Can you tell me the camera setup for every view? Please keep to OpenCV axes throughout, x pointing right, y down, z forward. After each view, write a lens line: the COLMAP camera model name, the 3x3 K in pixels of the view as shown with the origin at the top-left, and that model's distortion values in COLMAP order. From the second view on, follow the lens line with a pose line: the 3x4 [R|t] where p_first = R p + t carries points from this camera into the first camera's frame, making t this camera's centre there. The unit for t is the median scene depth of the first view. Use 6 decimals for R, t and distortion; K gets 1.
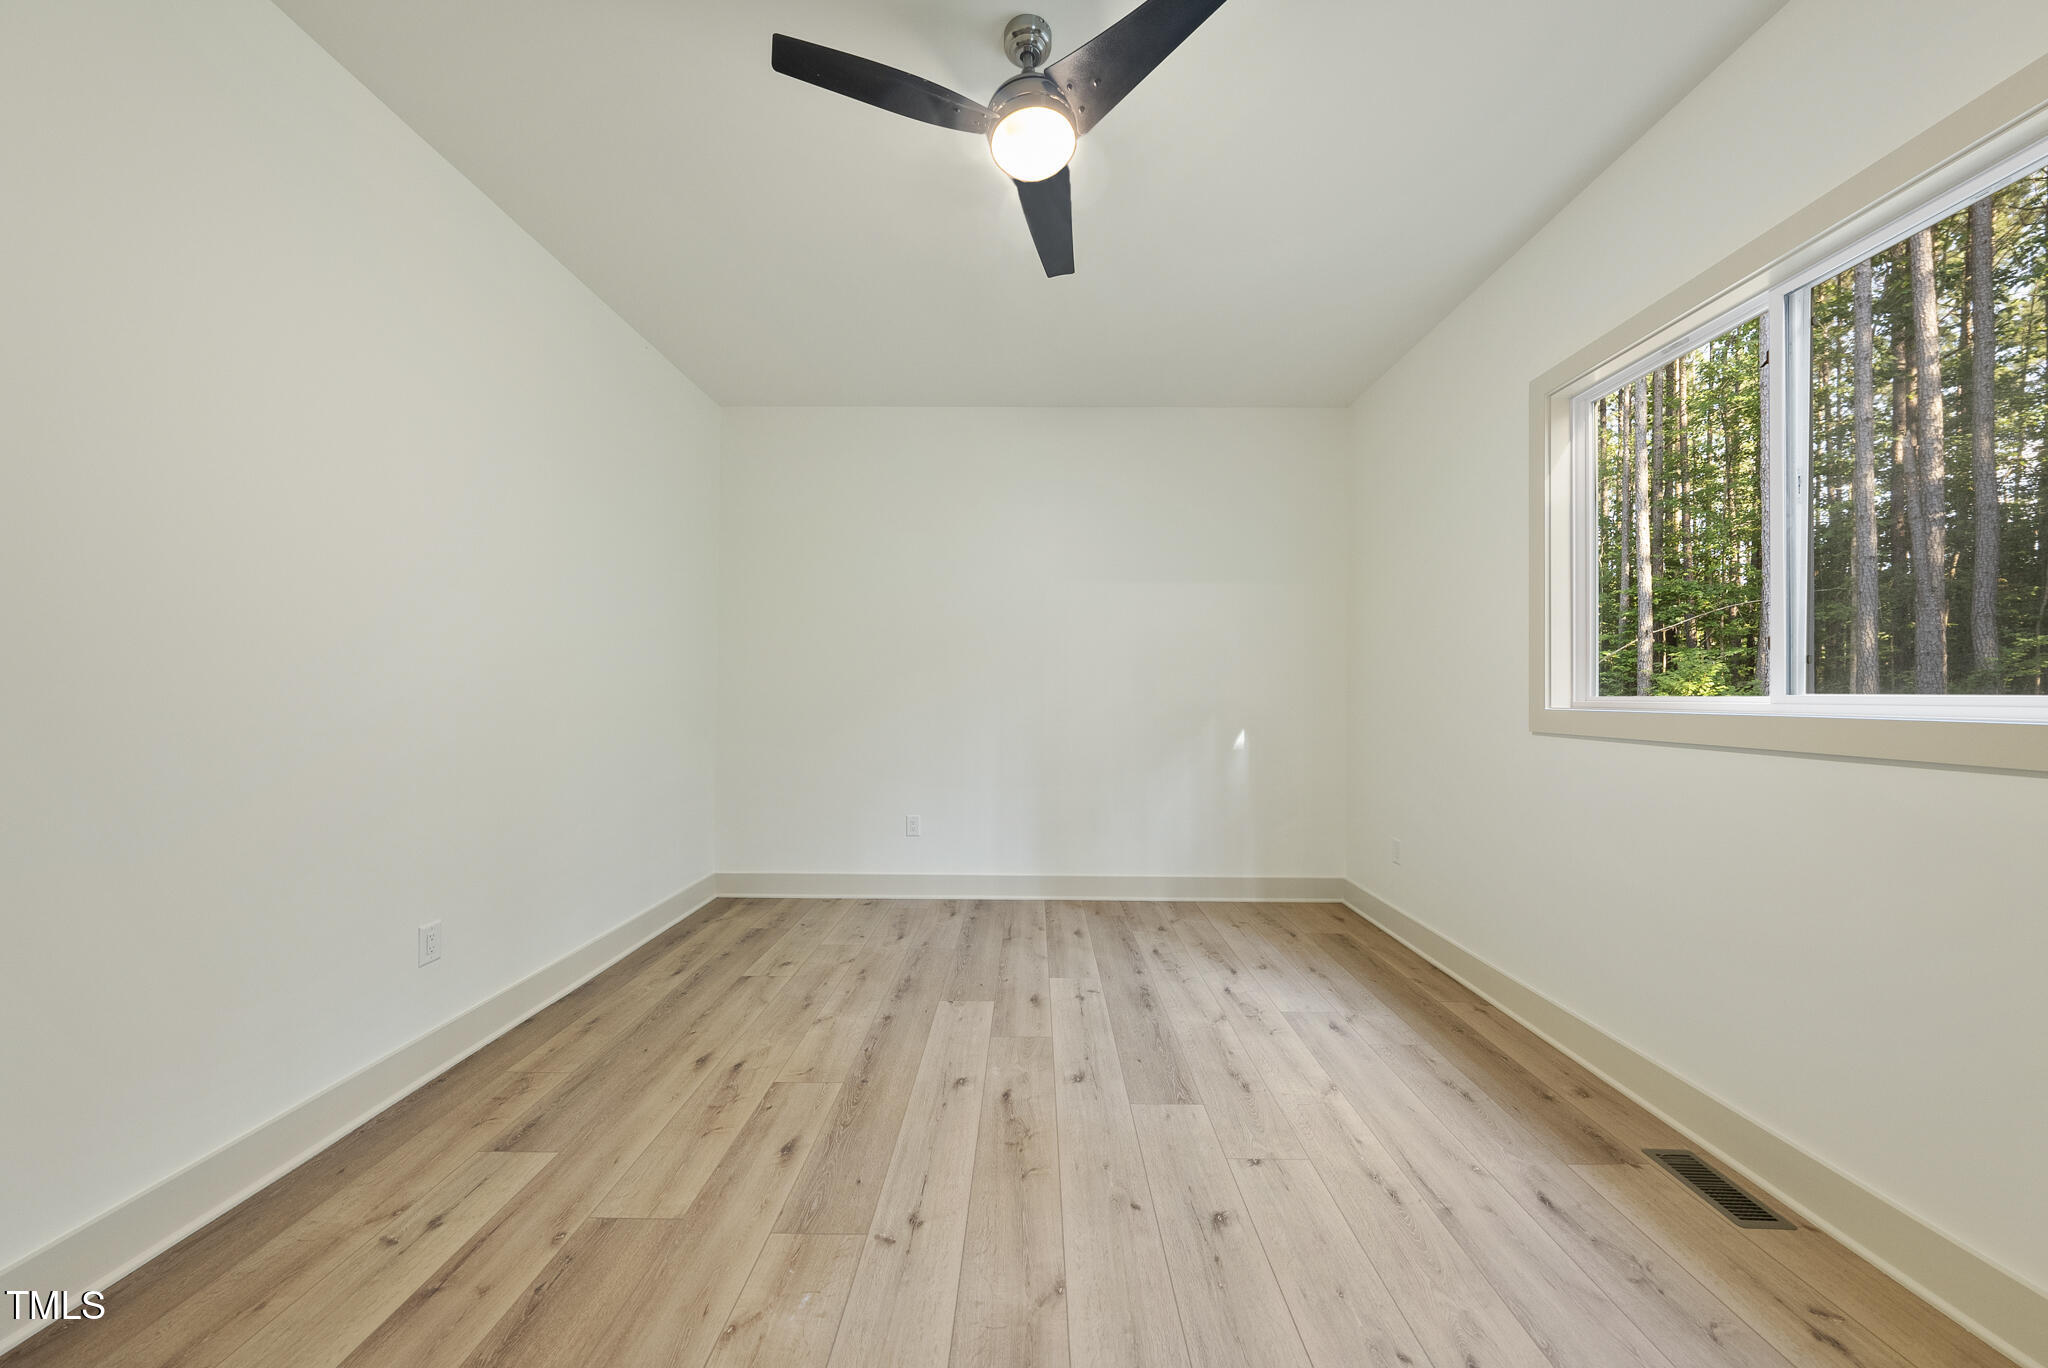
lens RADIAL K [[701.4, 0, 1022.3], [0, 701.4, 687.3], [0, 0, 1]] dist [-0.002203, 0.000372]
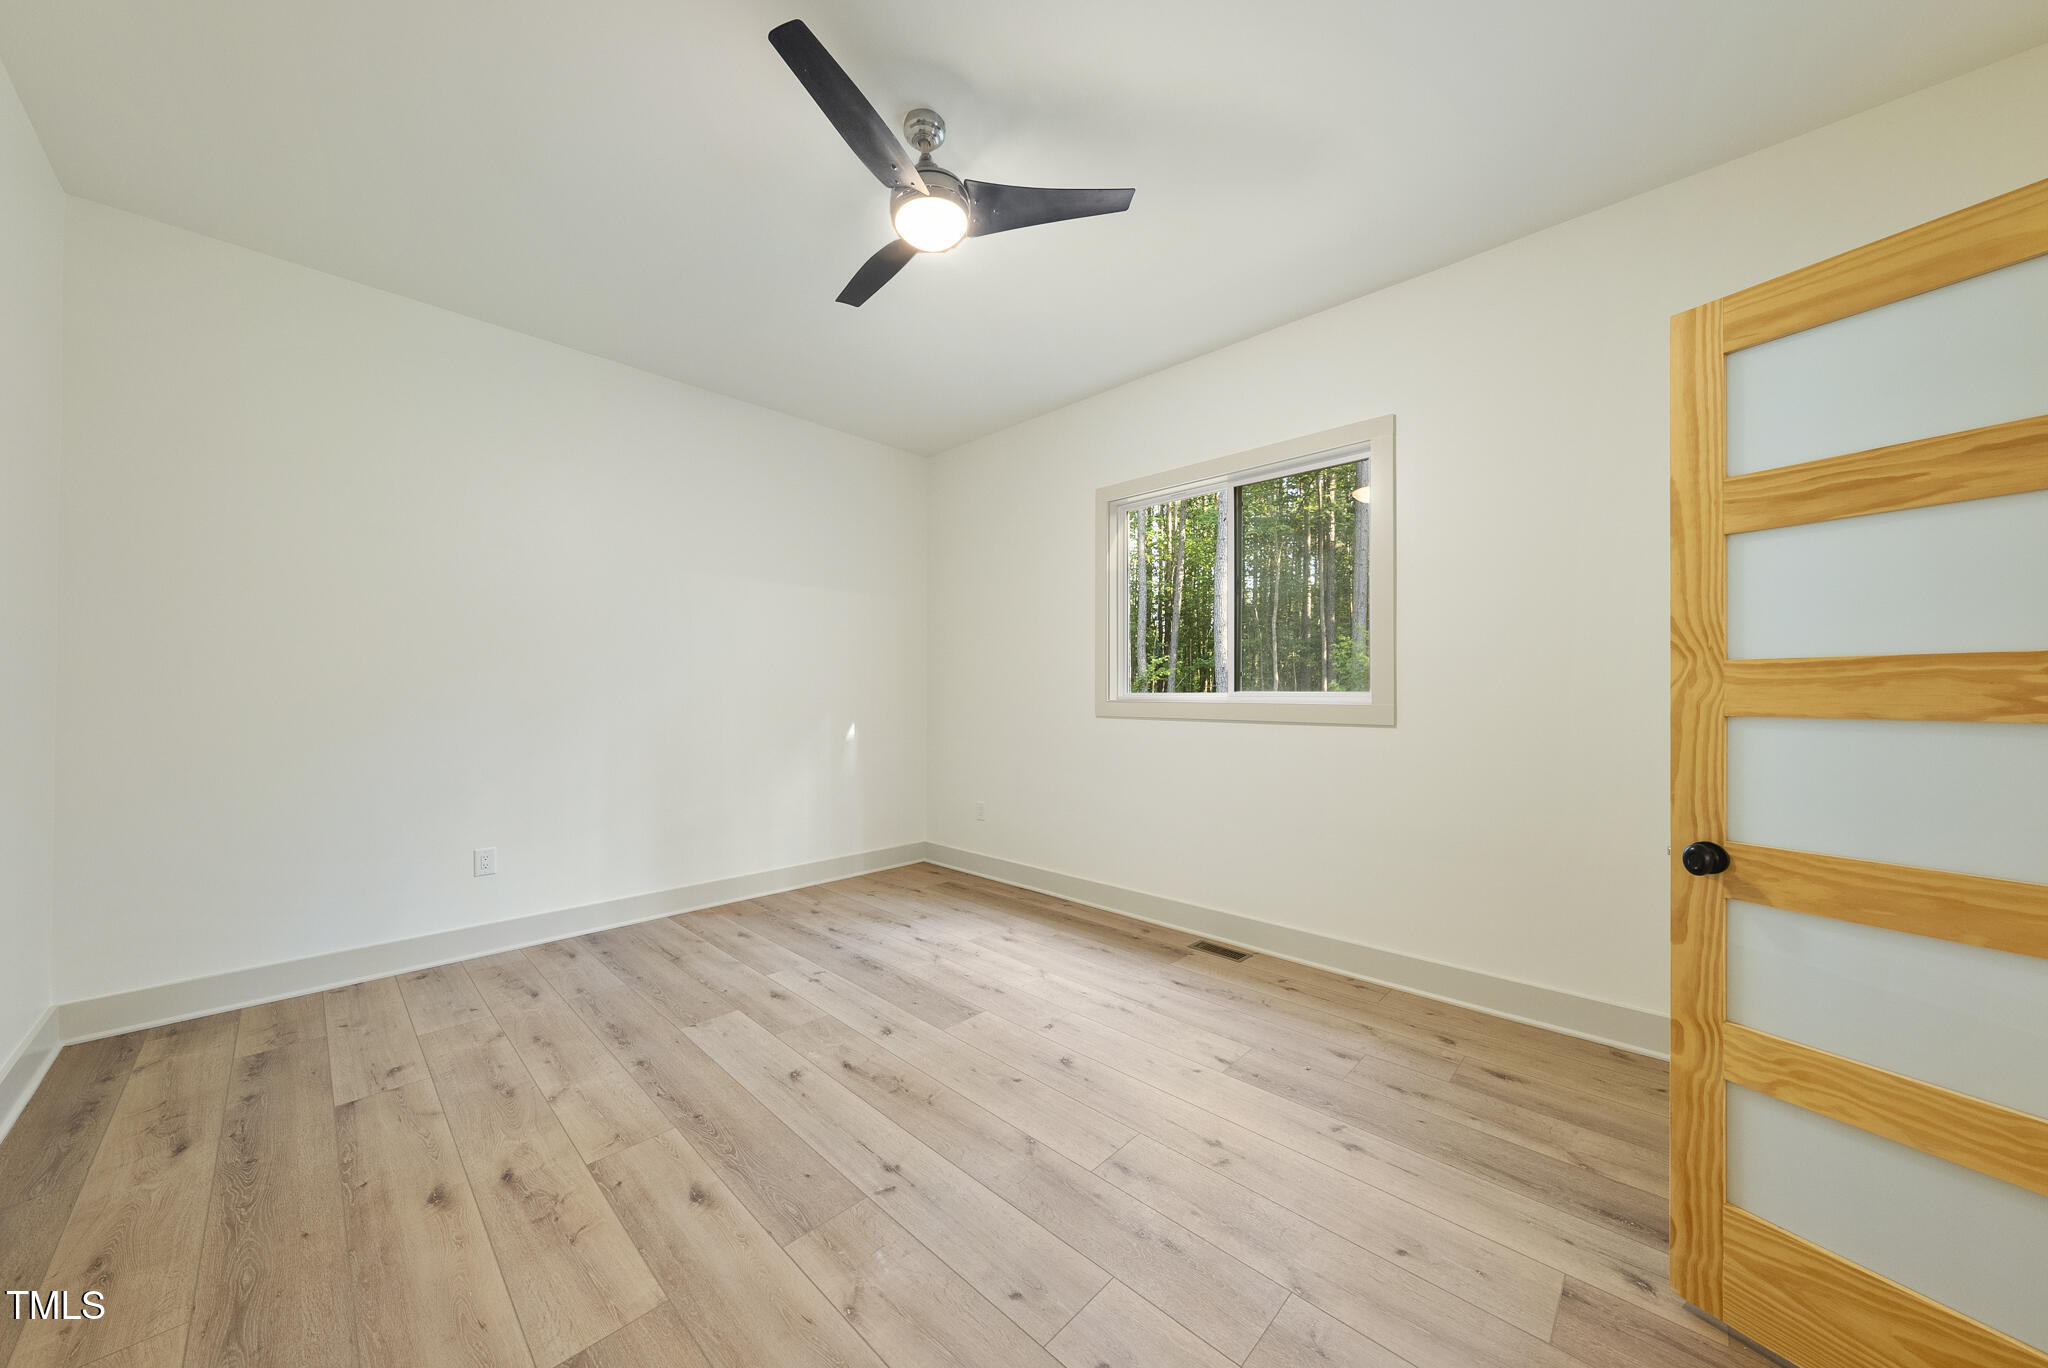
lens RADIAL K [[701.4, 0, 1019.1], [0, 701.4, 684.7], [0, 0, 1]] dist [-0.002203, 0.000372]
pose [[0.689962, 0.004132, 0.723834, -0.509665], [-0.004432, 0.999989, -0.001484, -0.001265], [-0.723832, -0.002184, 0.689973, 0.056702]]
